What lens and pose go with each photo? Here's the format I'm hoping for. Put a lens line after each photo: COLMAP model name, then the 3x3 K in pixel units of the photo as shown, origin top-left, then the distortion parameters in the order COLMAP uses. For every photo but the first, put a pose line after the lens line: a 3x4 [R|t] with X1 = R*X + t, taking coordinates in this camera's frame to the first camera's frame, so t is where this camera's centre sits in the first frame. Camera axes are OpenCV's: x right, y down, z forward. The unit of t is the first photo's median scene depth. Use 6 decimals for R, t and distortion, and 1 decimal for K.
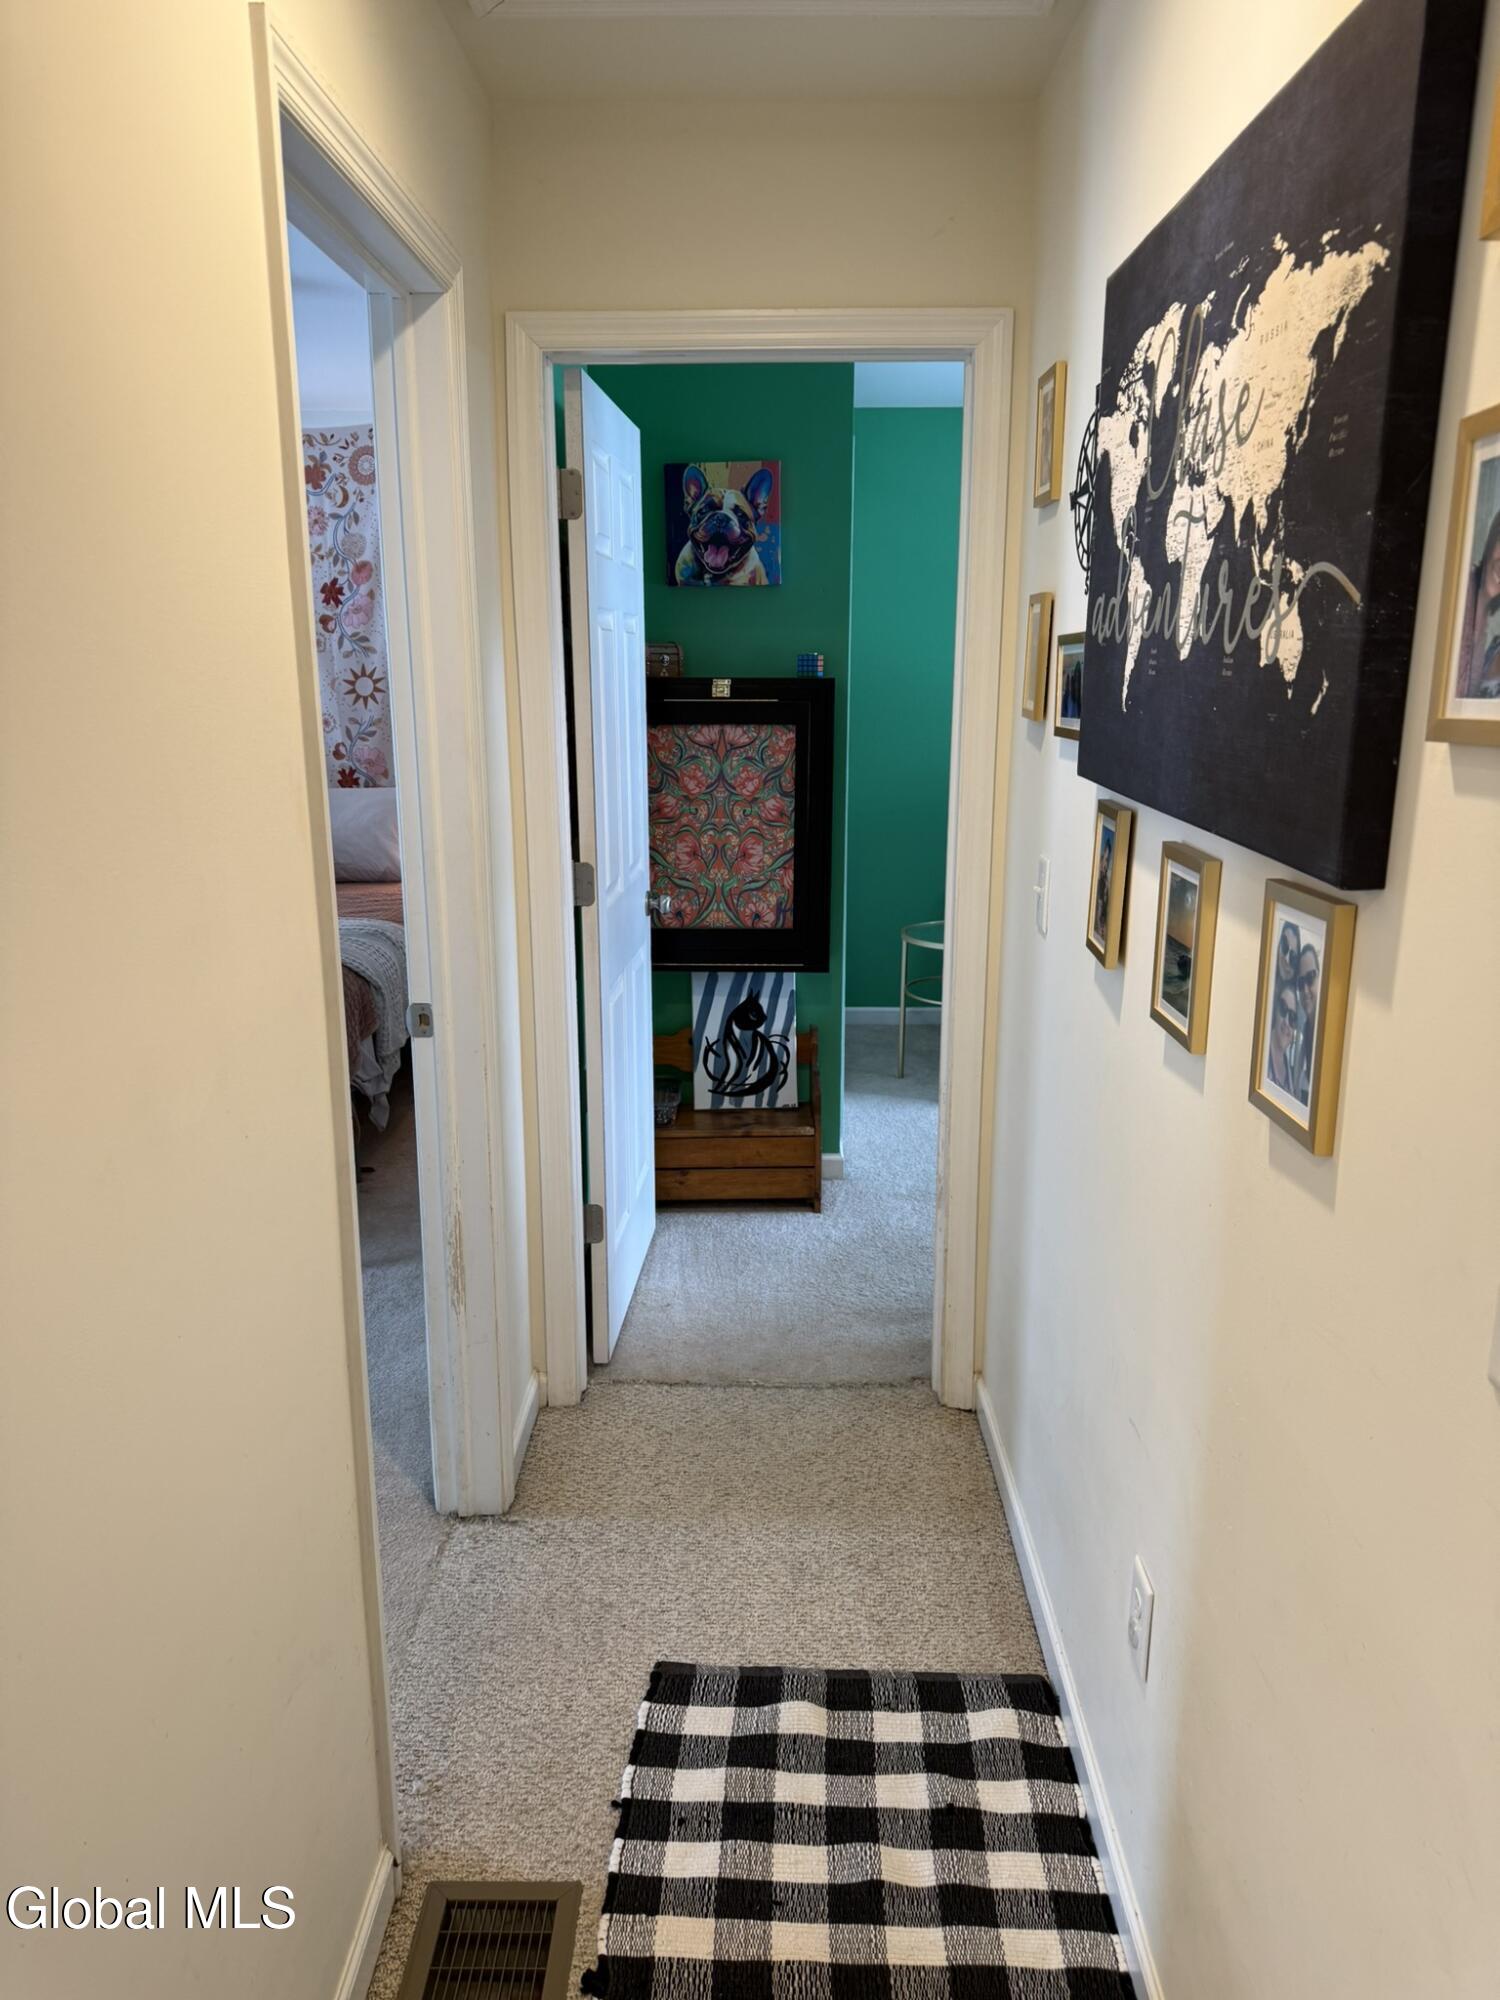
lens RADIAL K [[1402.2, 0, 743.2], [0, 1402.2, 999.0], [0, 0, 1]] dist [0.046158, -0.056286]
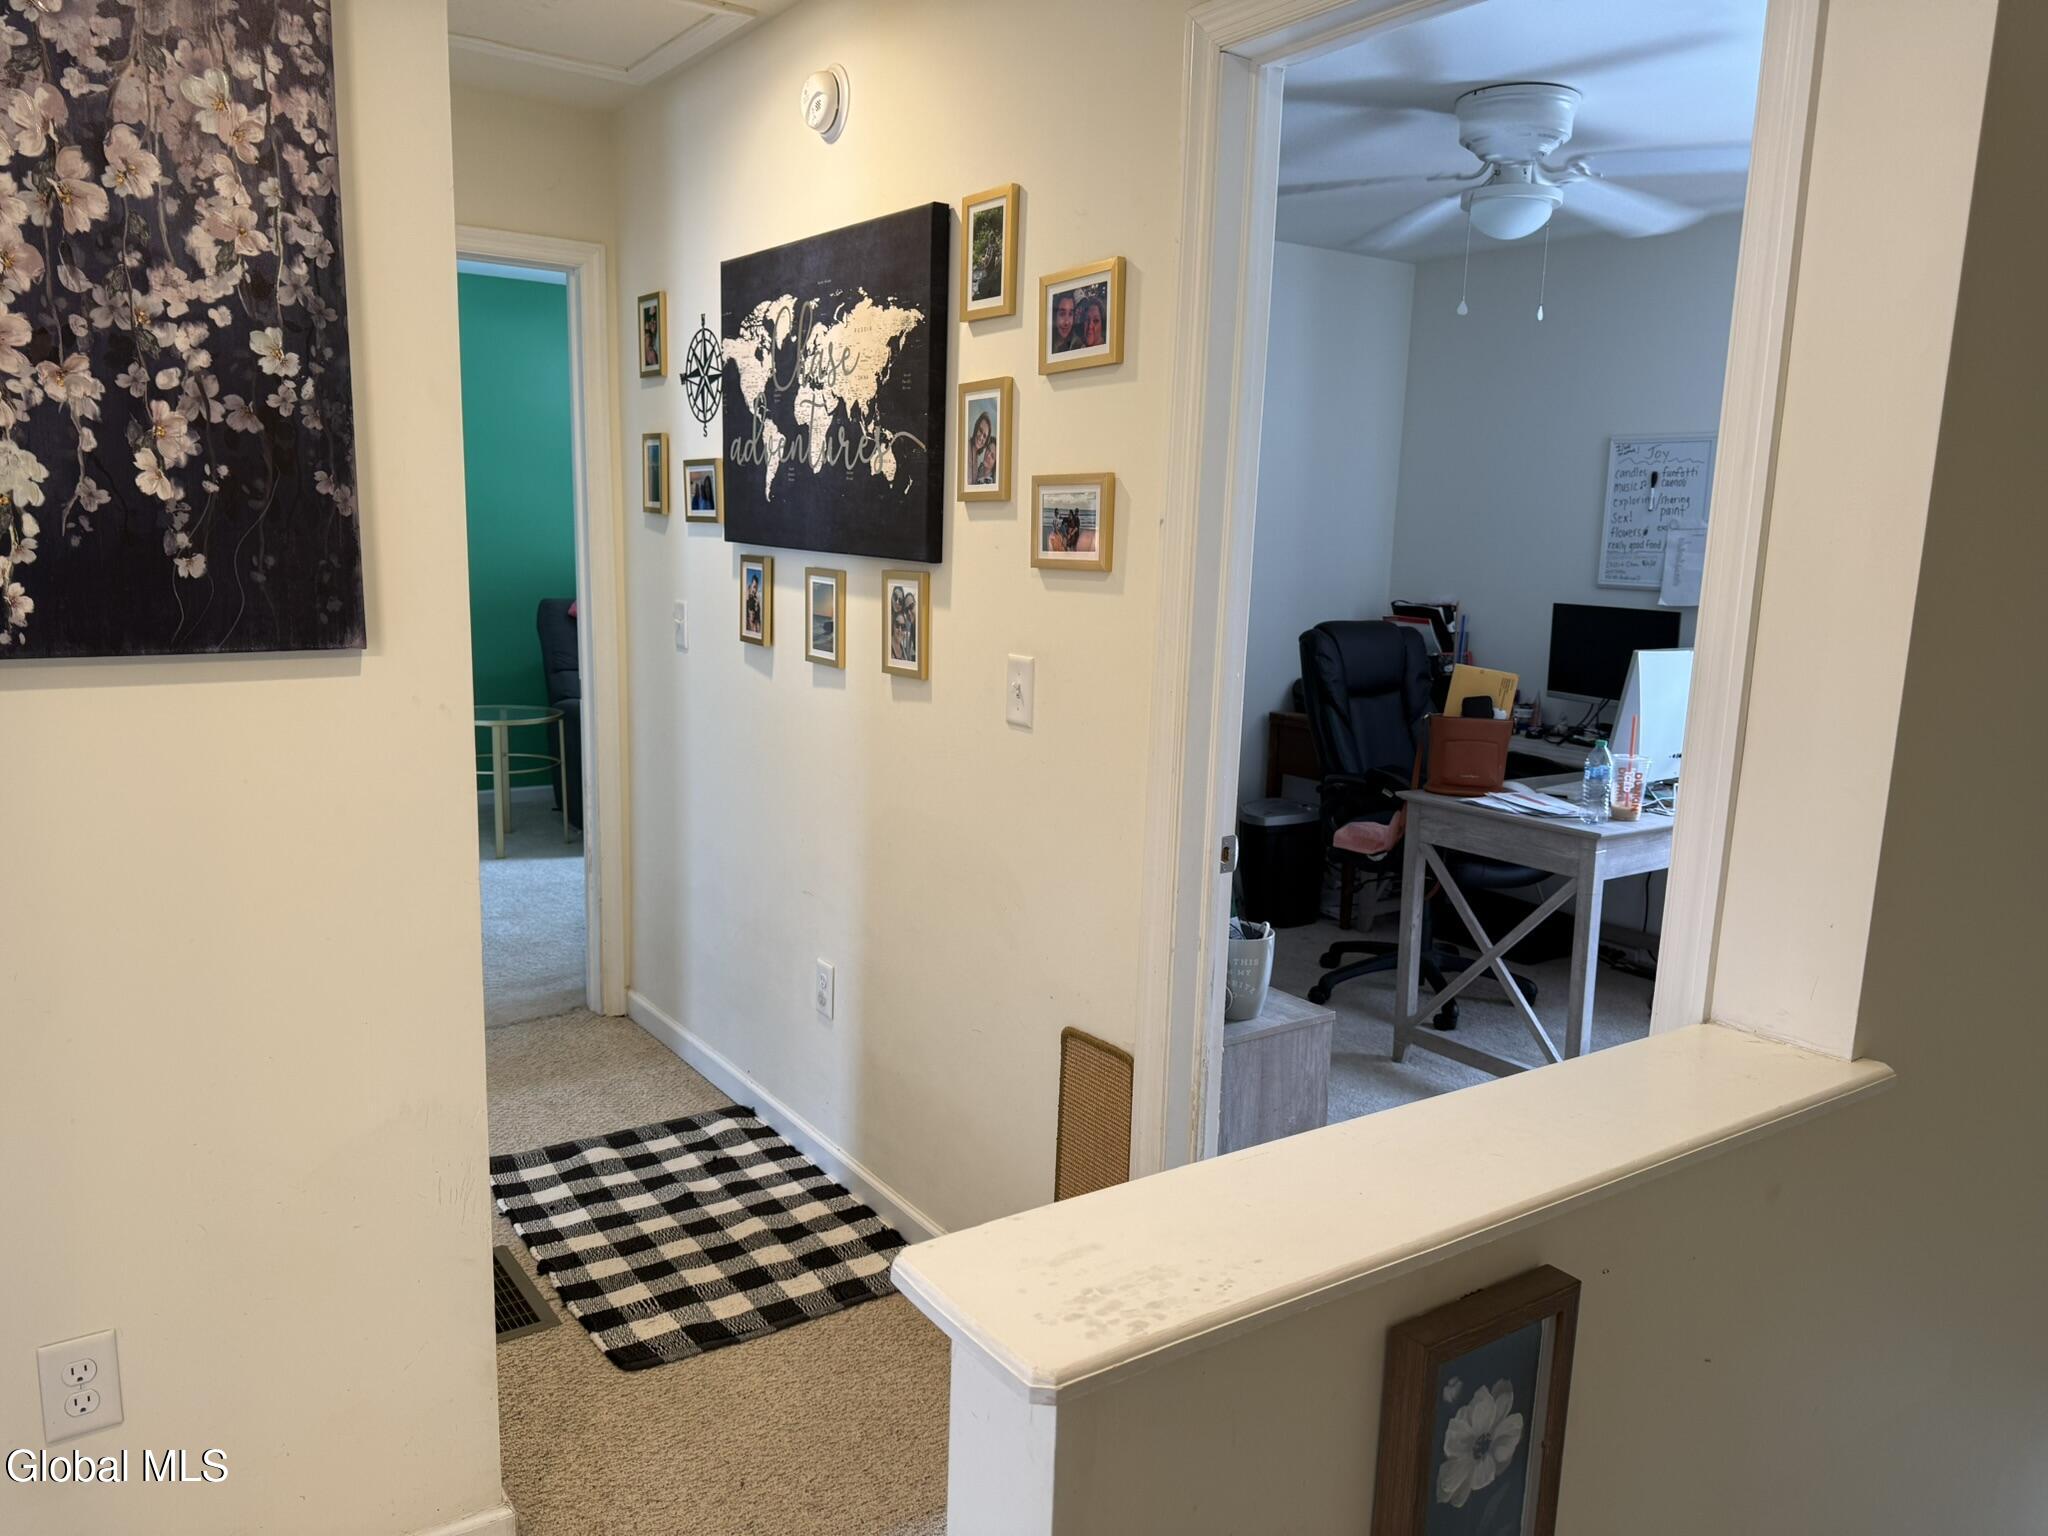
lens RADIAL K [[1435.1, 0, 1011.7], [0, 1435.1, 777.2], [0, 0, 1]] dist [0.108159, -0.152163]
pose [[0.814336, -0.073005, 0.575785, -0.584167], [0.103459, 0.994428, -0.020238, 0.225734], [-0.571099, 0.076050, 0.817351, -0.700726]]
